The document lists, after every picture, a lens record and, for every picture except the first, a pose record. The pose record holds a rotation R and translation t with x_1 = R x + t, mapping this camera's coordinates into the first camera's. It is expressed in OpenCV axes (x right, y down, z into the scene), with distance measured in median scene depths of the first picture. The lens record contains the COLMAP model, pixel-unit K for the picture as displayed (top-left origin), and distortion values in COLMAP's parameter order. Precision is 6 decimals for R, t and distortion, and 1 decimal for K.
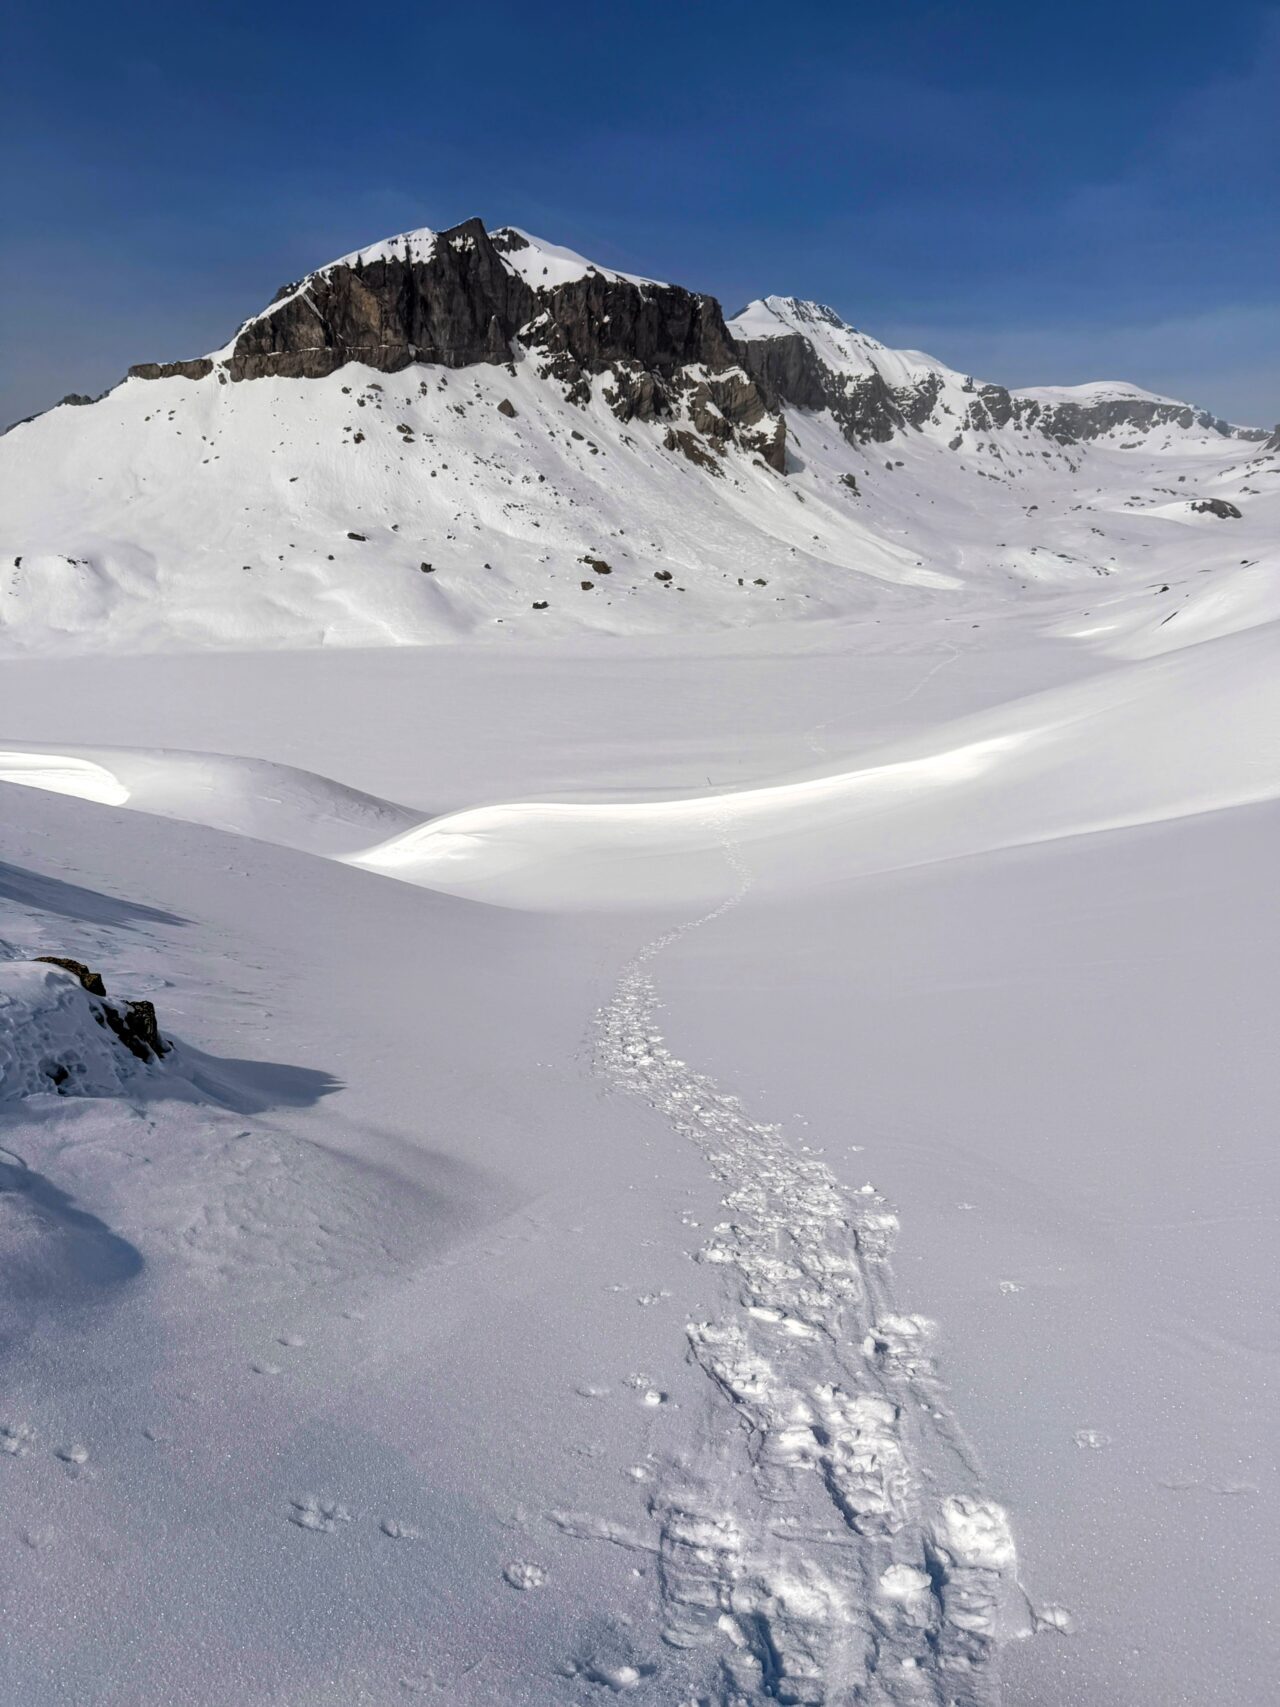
lens RADIAL K [[1204.9, 0, 640.2], [0, 1204.9, 851.4], [0, 0, 1]] dist [0.117034, -0.240771]
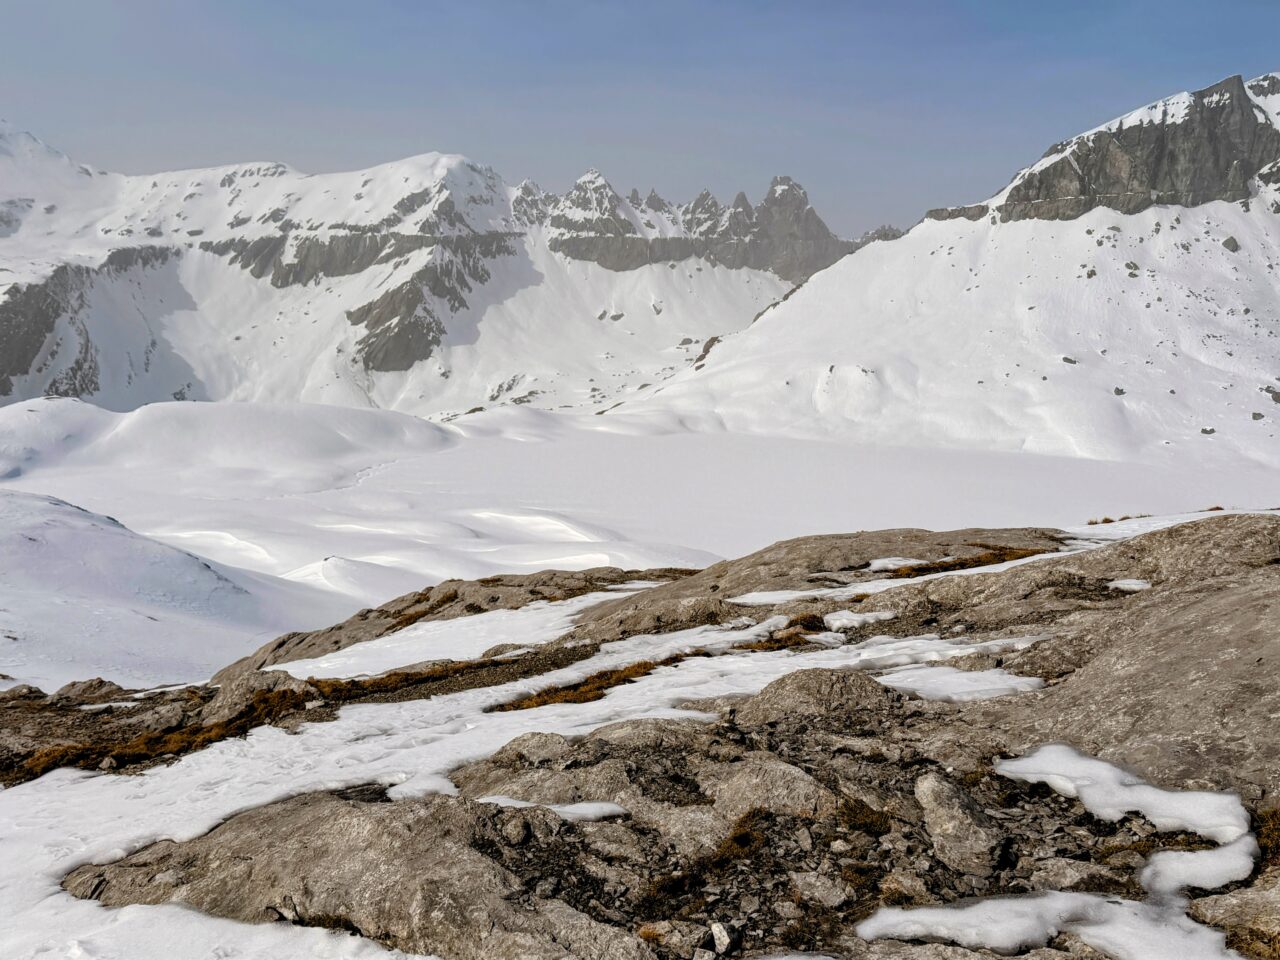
lens RADIAL K [[1175.8, 0, 645.2], [0, 1175.8, 475.3], [0, 0, 1]] dist [0.185929, -0.398942]
pose [[0.826503, 0.136342, -0.546172, 0.088375], [-0.174723, 0.984441, -0.018653, -0.026255], [0.535131, 0.110846, 0.837465, -0.247975]]
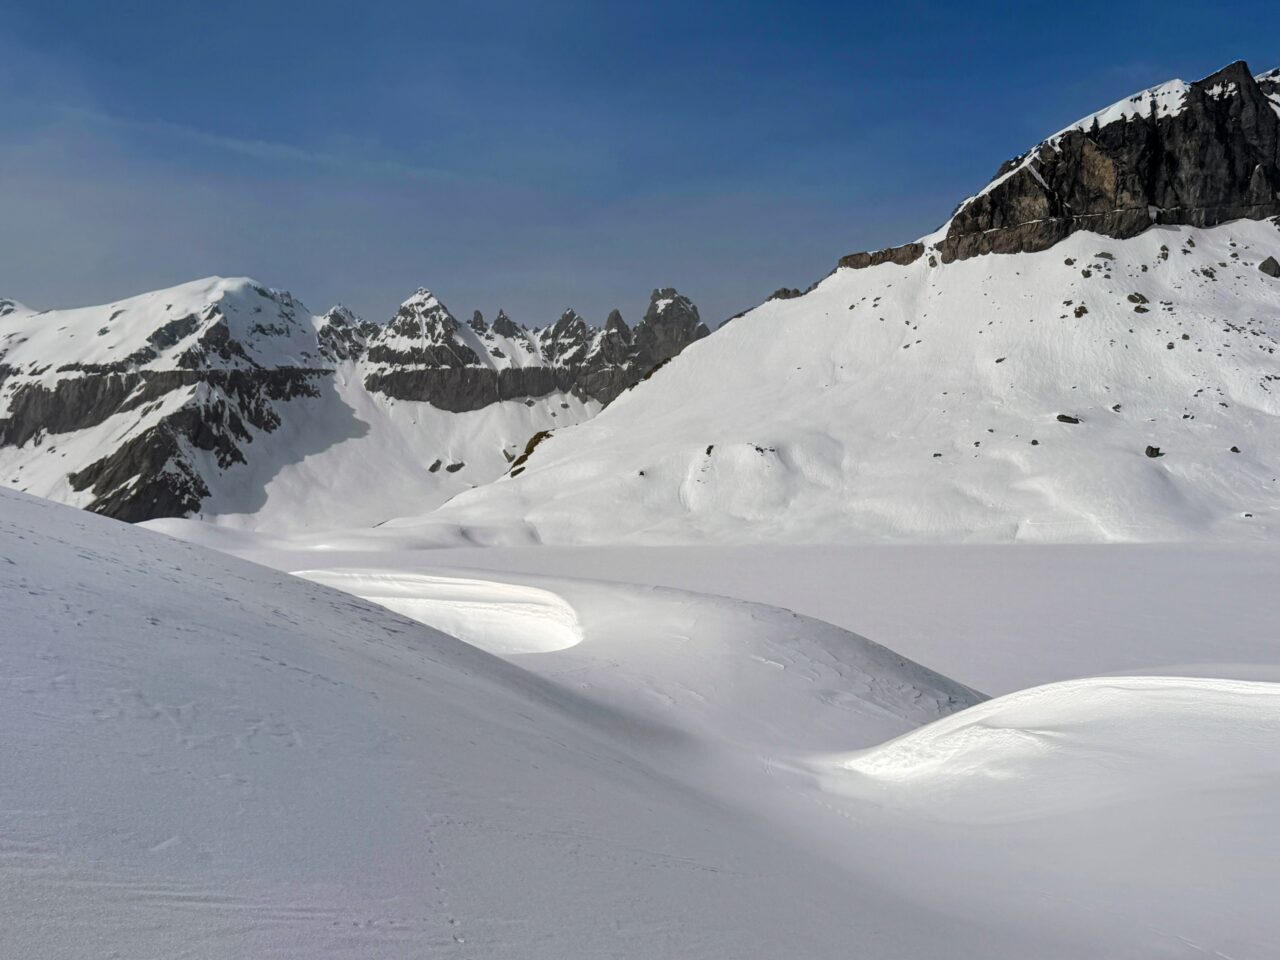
lens RADIAL K [[1376.4, 0, 637.5], [0, 1376.4, 480.4], [0, 0, 1]] dist [0.204741, -0.466572]
pose [[0.862902, 0.004038, -0.505356, 0.001322], [-0.114163, 0.975677, -0.187139, 0.000935], [0.492308, 0.219175, 0.842374, 0.029425]]
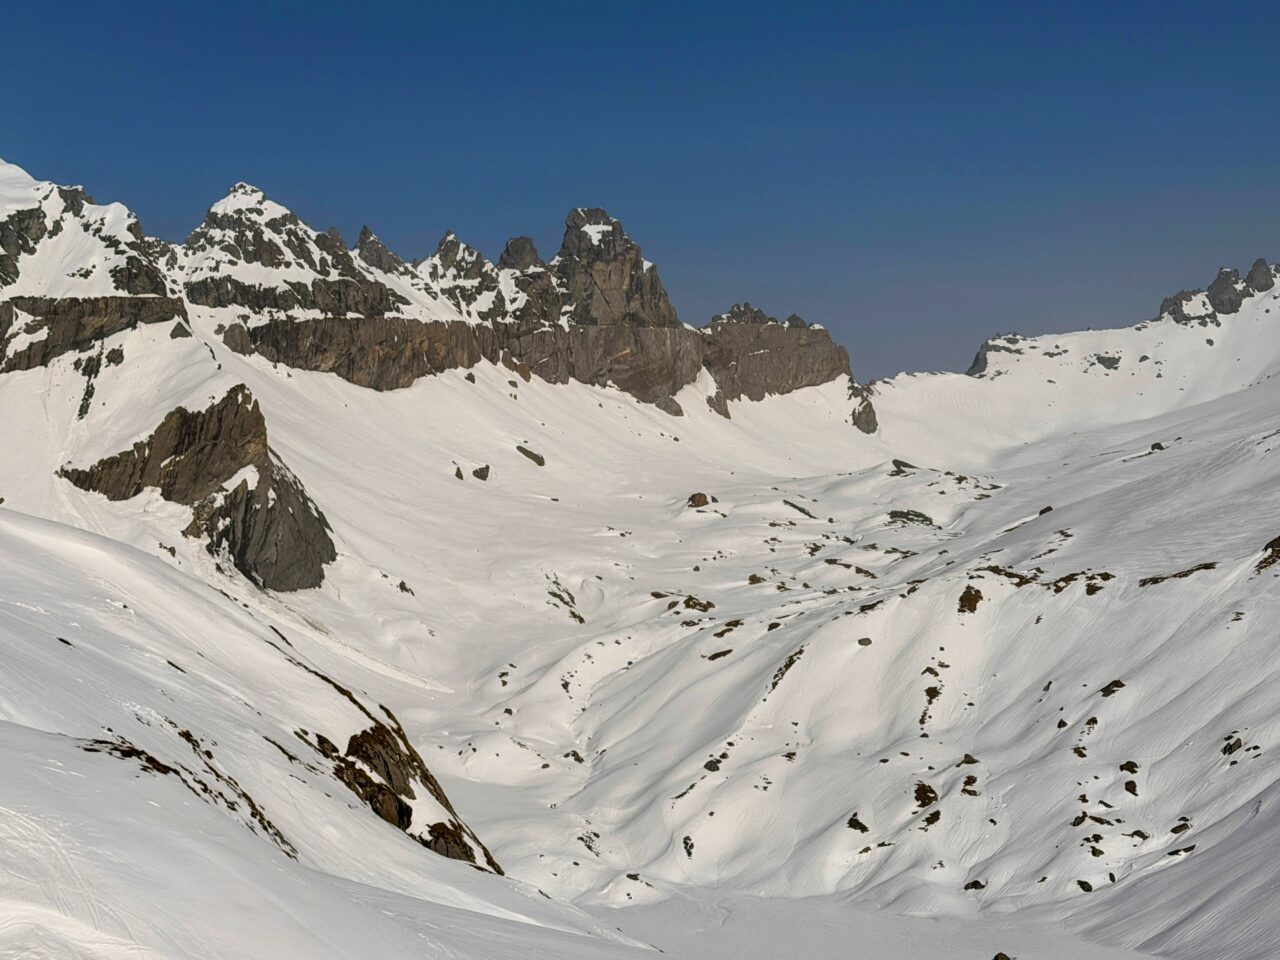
lens RADIAL K [[2382.2, 0, 636.1], [0, 2382.2, 479.7], [0, 0, 1]] dist [0.159061, -0.000510]
pose [[0.996967, -0.035792, 0.069103, -1.175011], [0.053088, 0.962066, -0.267603, 0.202380], [-0.056903, 0.270460, 0.961048, -0.421691]]
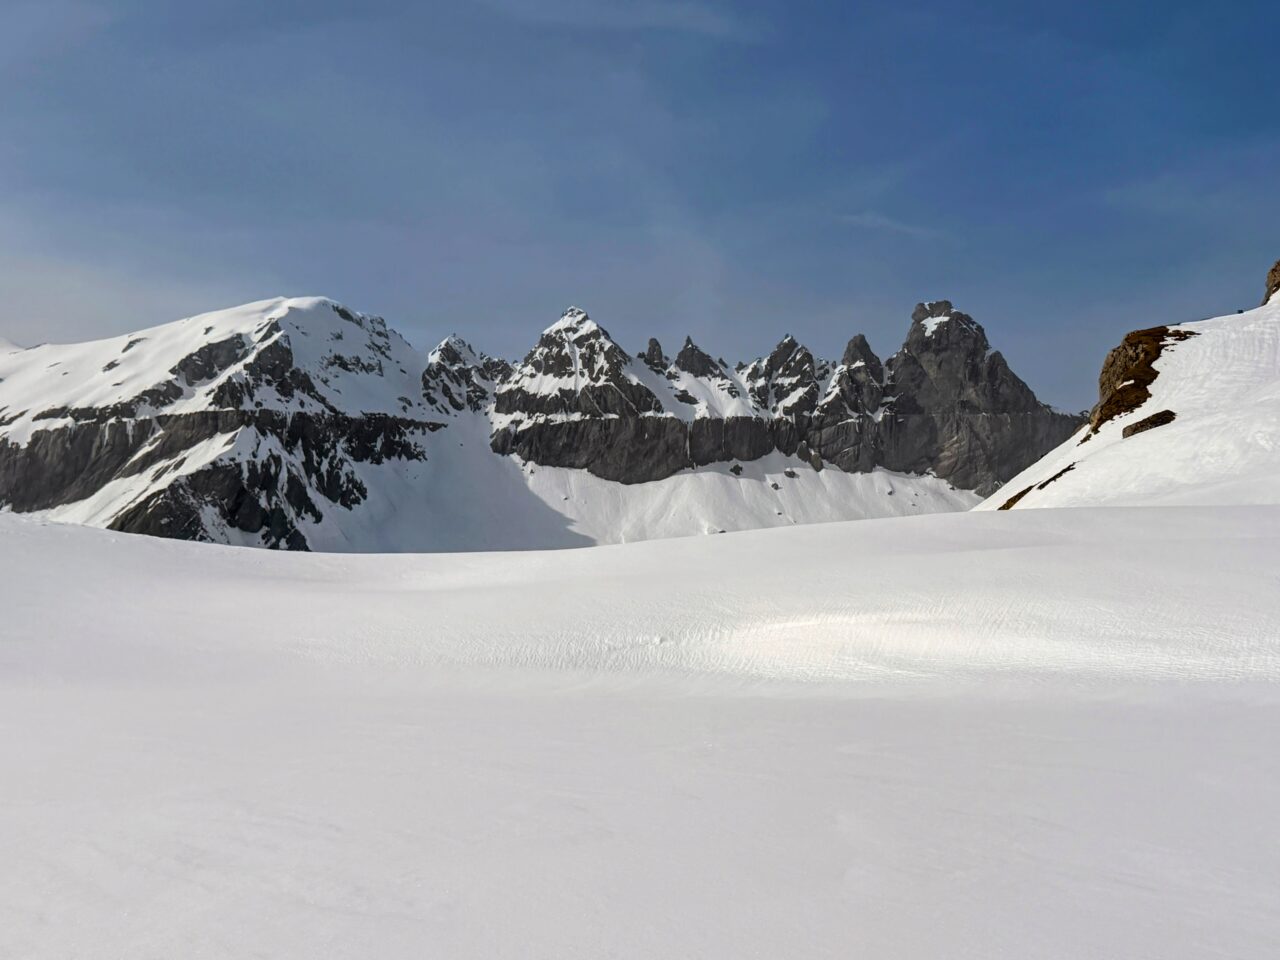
lens RADIAL K [[1495.6, 0, 640.0], [0, 1495.6, 480.0], [0, 0, 1]] dist [0.182852, -0.343694]
pose [[0.823919, -0.047227, -0.564737, -0.427168], [-0.129009, 0.954726, -0.268057, -0.063677], [0.551829, 0.293713, 0.780524, 0.462850]]
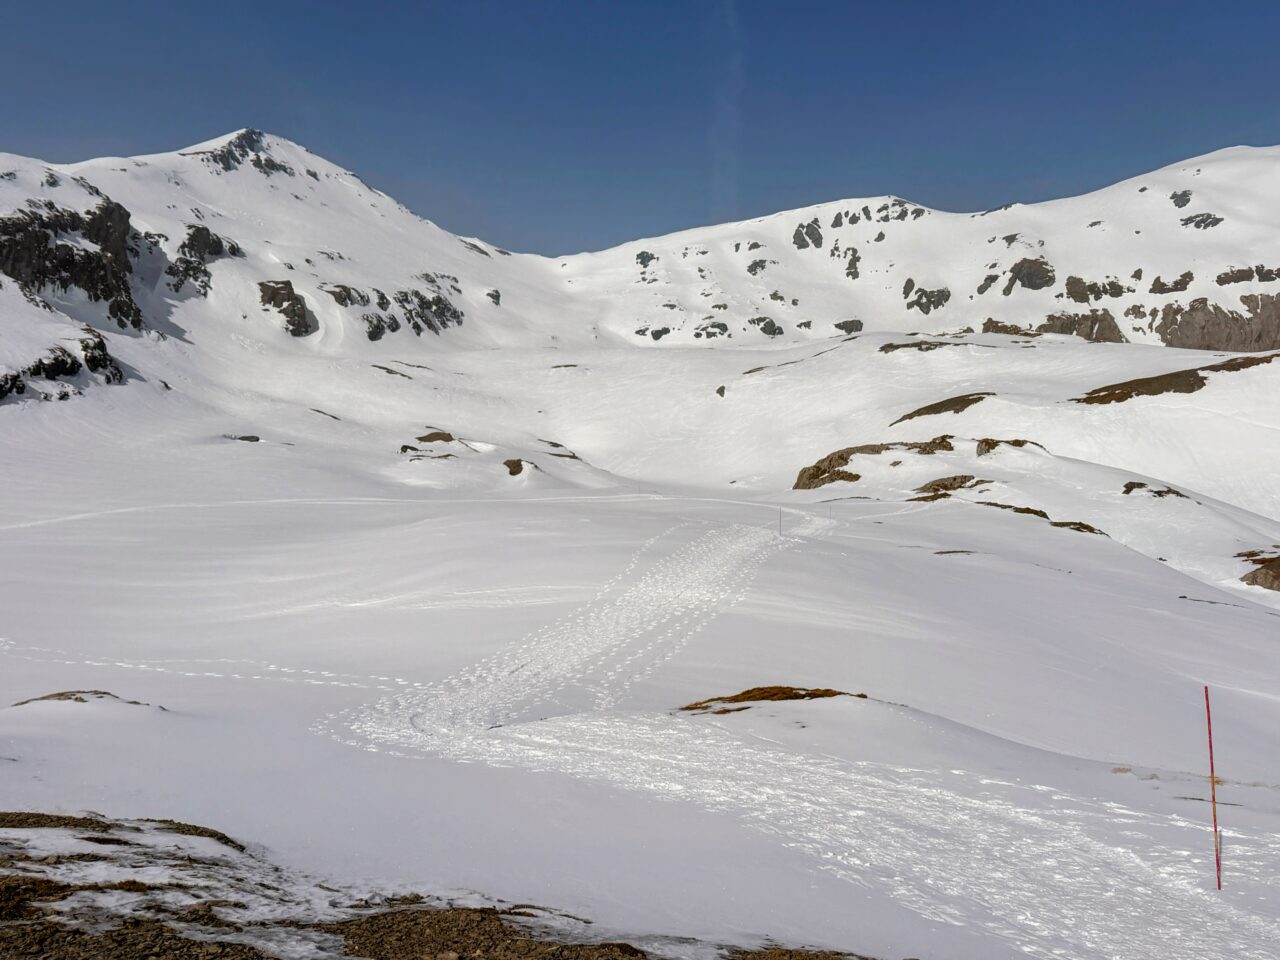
lens RADIAL K [[1329.5, 0, 639.7], [0, 1329.5, 485.4], [0, 0, 1]] dist [0.190132, -0.415718]
pose [[0.834855, -0.013859, -0.550295, -1.427457], [-0.111471, 0.974715, -0.193660, -0.026522], [0.539065, 0.223020, 0.812201, 0.212416]]
